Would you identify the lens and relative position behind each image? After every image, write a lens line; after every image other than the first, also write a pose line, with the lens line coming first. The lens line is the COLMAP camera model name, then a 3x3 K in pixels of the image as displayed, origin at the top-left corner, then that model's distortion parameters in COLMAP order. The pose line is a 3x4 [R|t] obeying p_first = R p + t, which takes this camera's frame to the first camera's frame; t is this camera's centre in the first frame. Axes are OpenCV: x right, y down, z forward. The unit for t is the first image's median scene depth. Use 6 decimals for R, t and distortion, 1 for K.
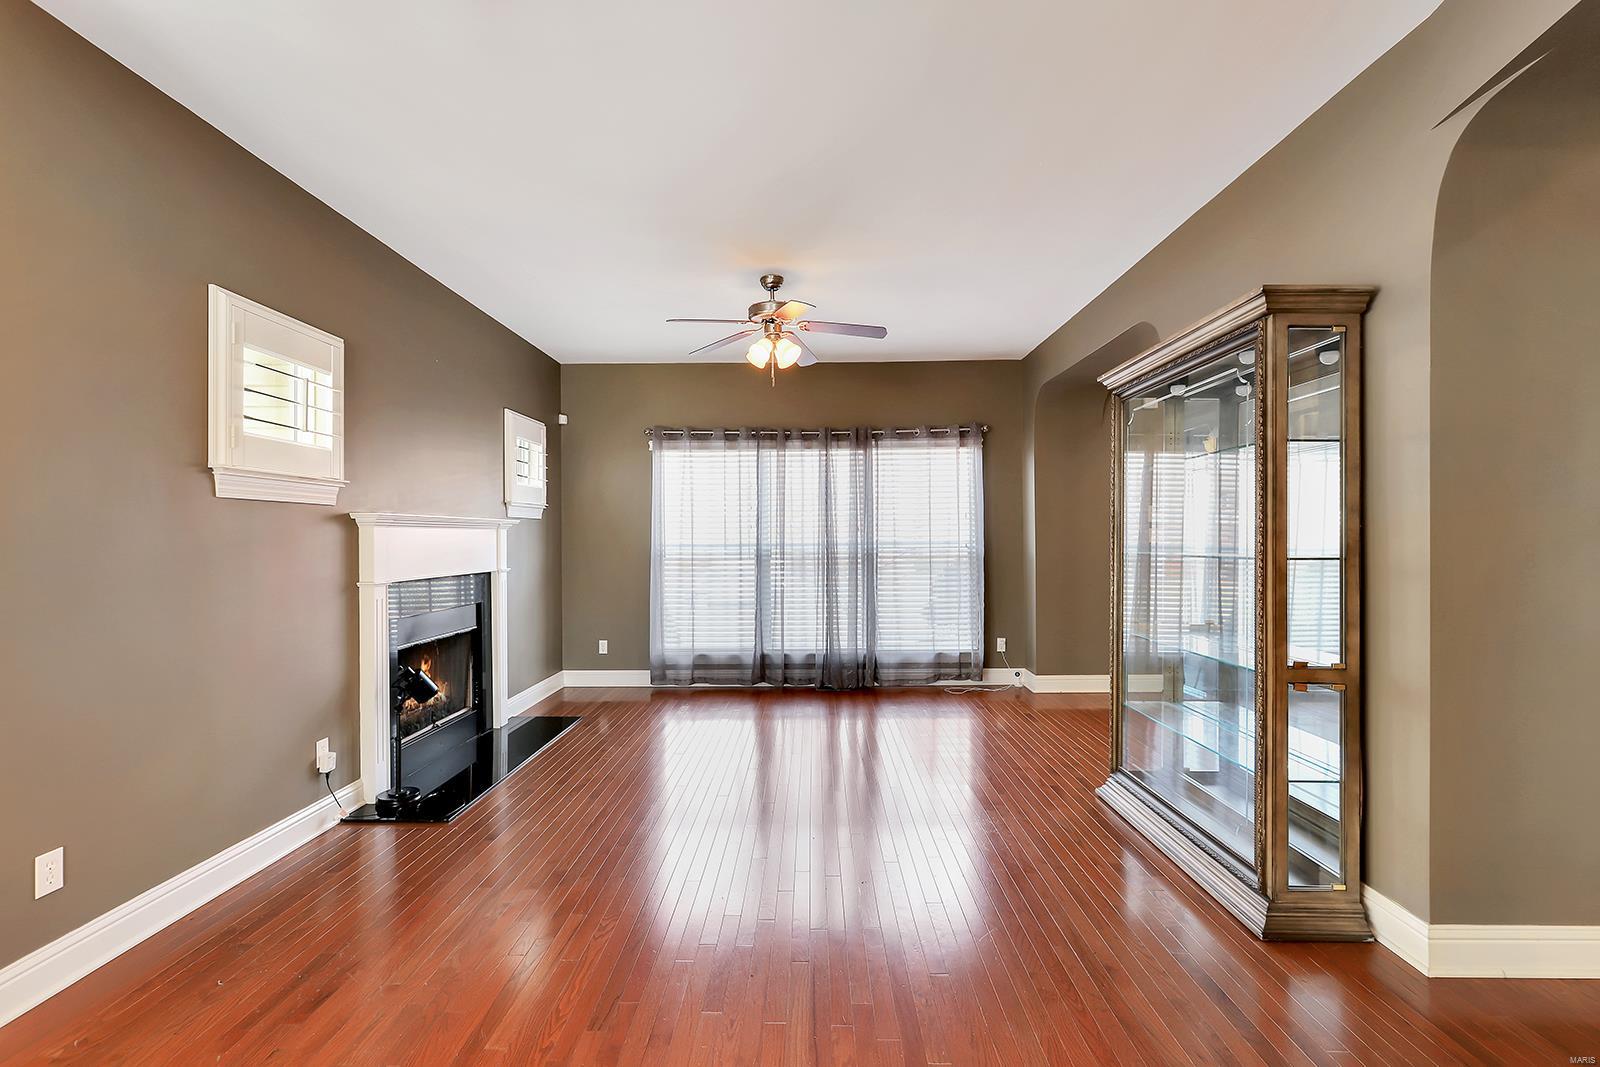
lens RADIAL K [[719.7, 0, 804.8], [0, 719.7, 537.0], [0, 0, 1]] dist [0.002314, 0.000328]
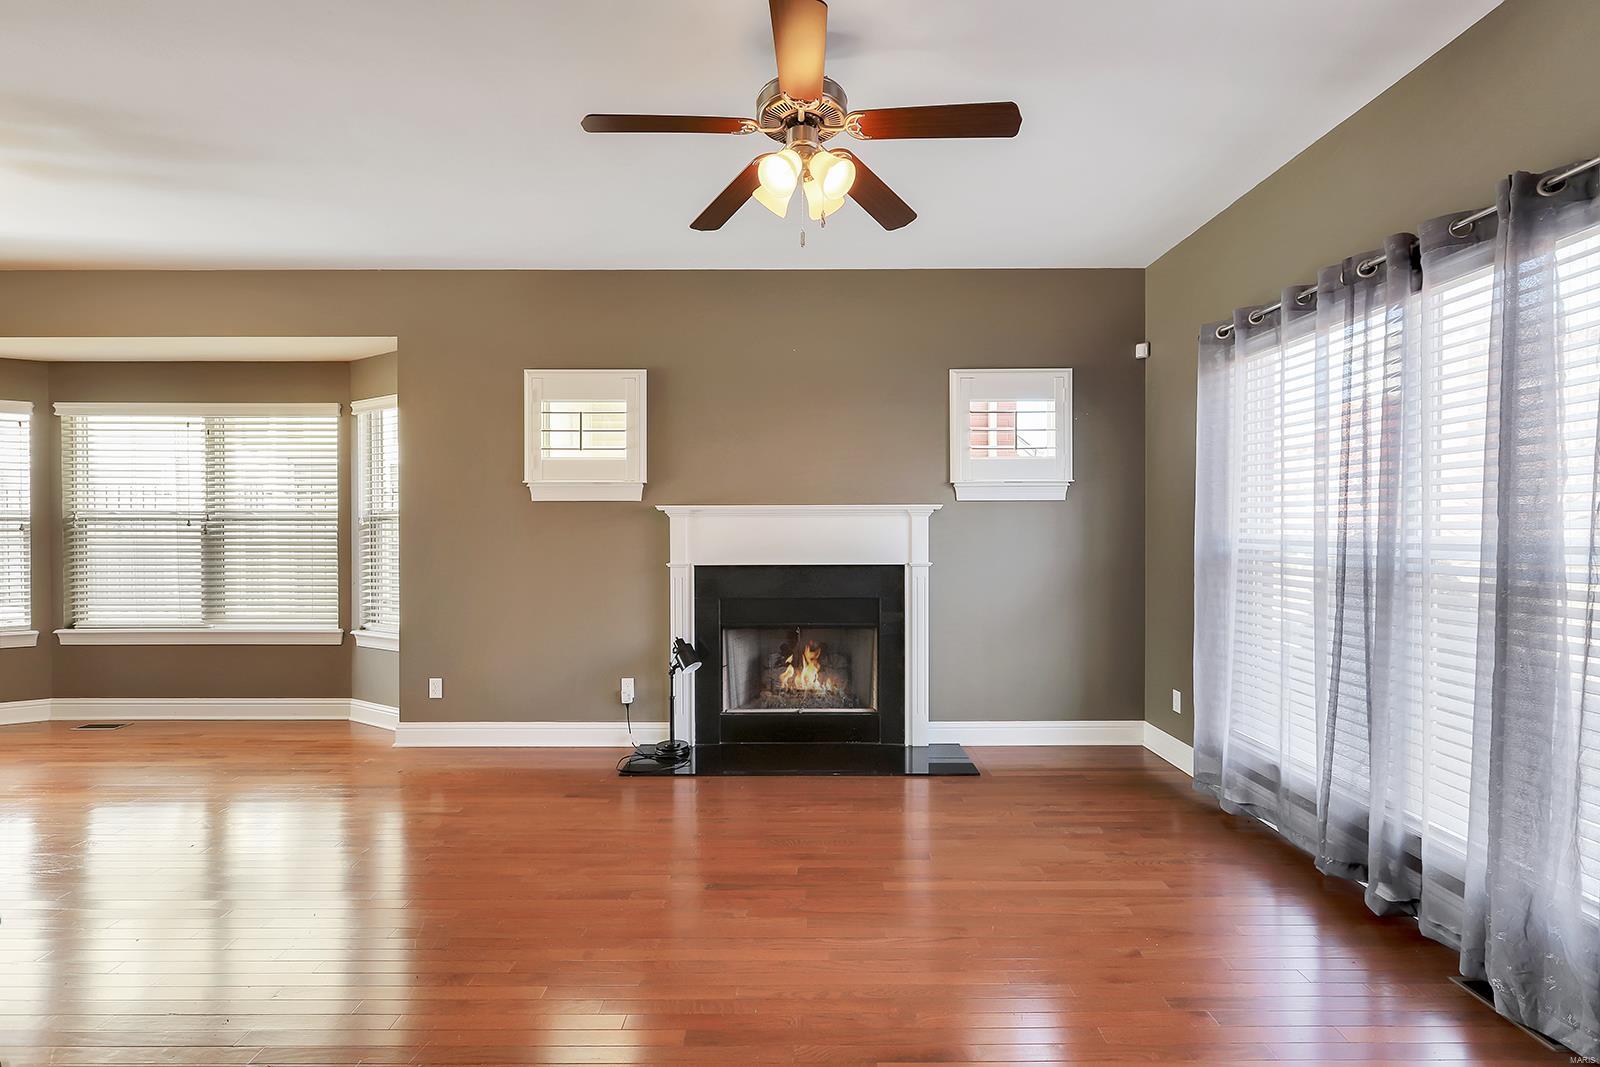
lens RADIAL K [[719.7, 0, 804.8], [0, 719.7, 537.0], [0, 0, 1]] dist [0.002314, 0.000328]
pose [[0.022287, 0.014452, -0.999647, 0.628654], [-0.001523, 0.999895, 0.014421, 0.001643], [0.999750, 0.001201, 0.022306, 1.233470]]
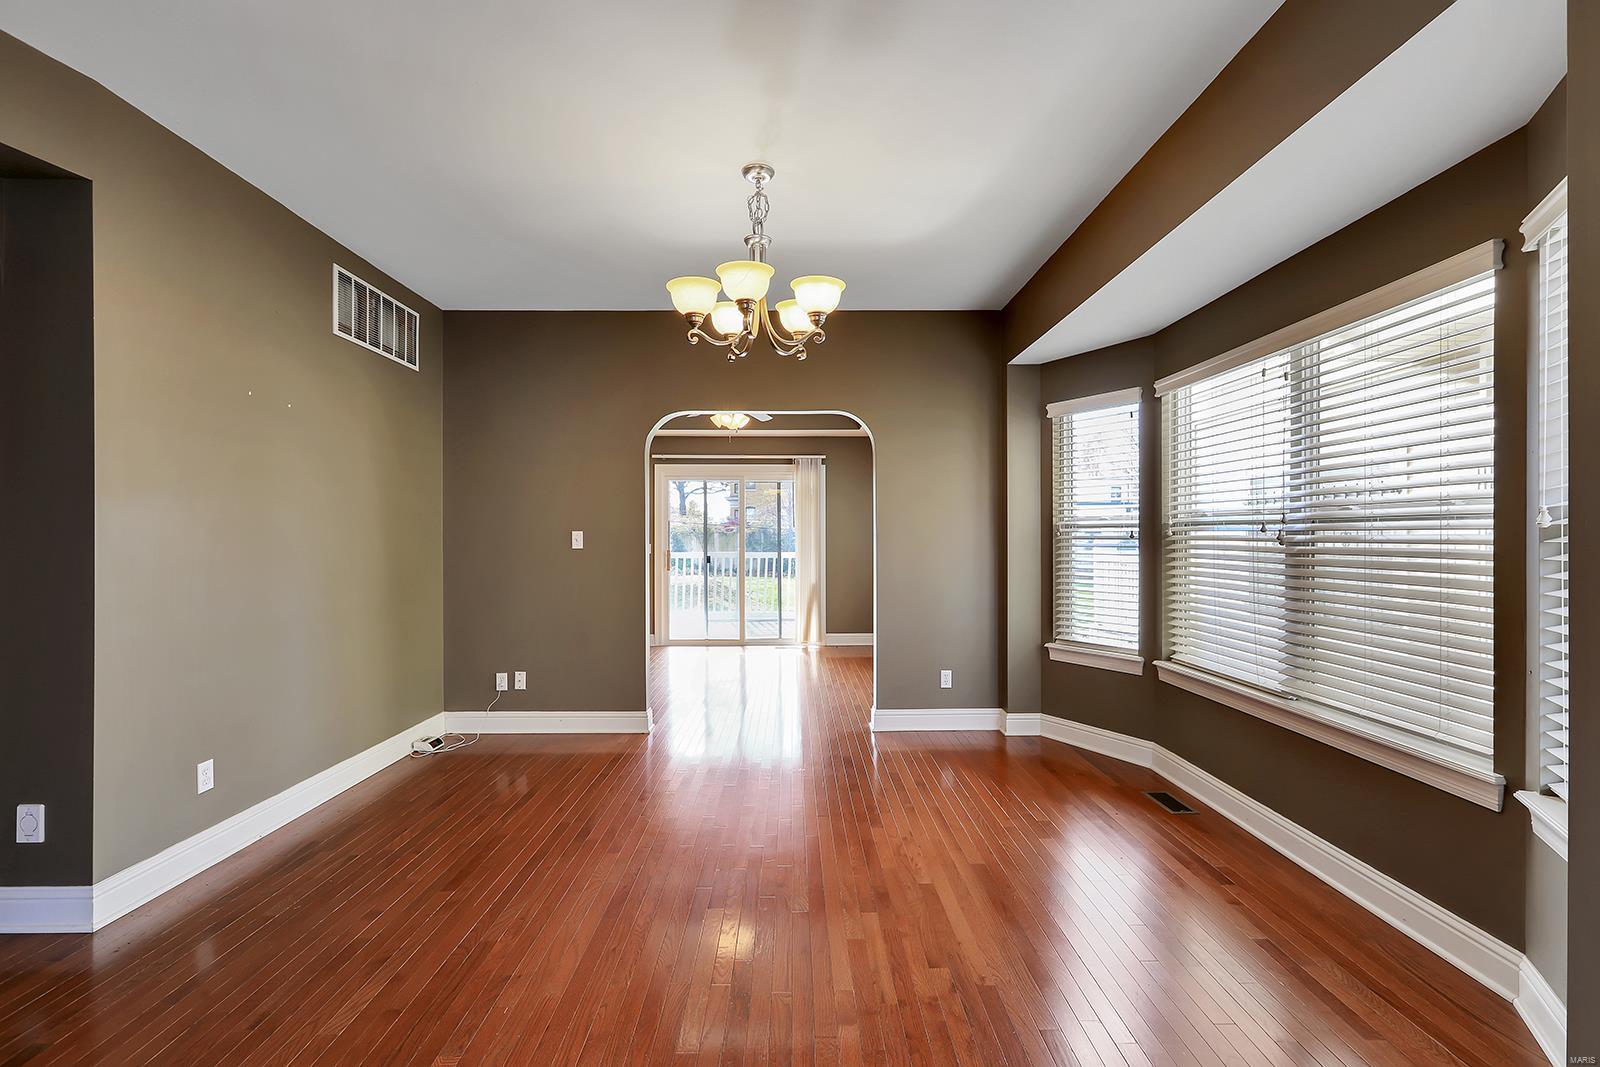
lens RADIAL K [[719.7, 0, 804.8], [0, 719.7, 537.0], [0, 0, 1]] dist [0.002314, 0.000328]
pose [[-0.999414, 0.000248, -0.034223, -0.218405], [0.000127, 0.999994, 0.003535, 0.004849], [0.034223, 0.003529, -0.999408, 0.926406]]
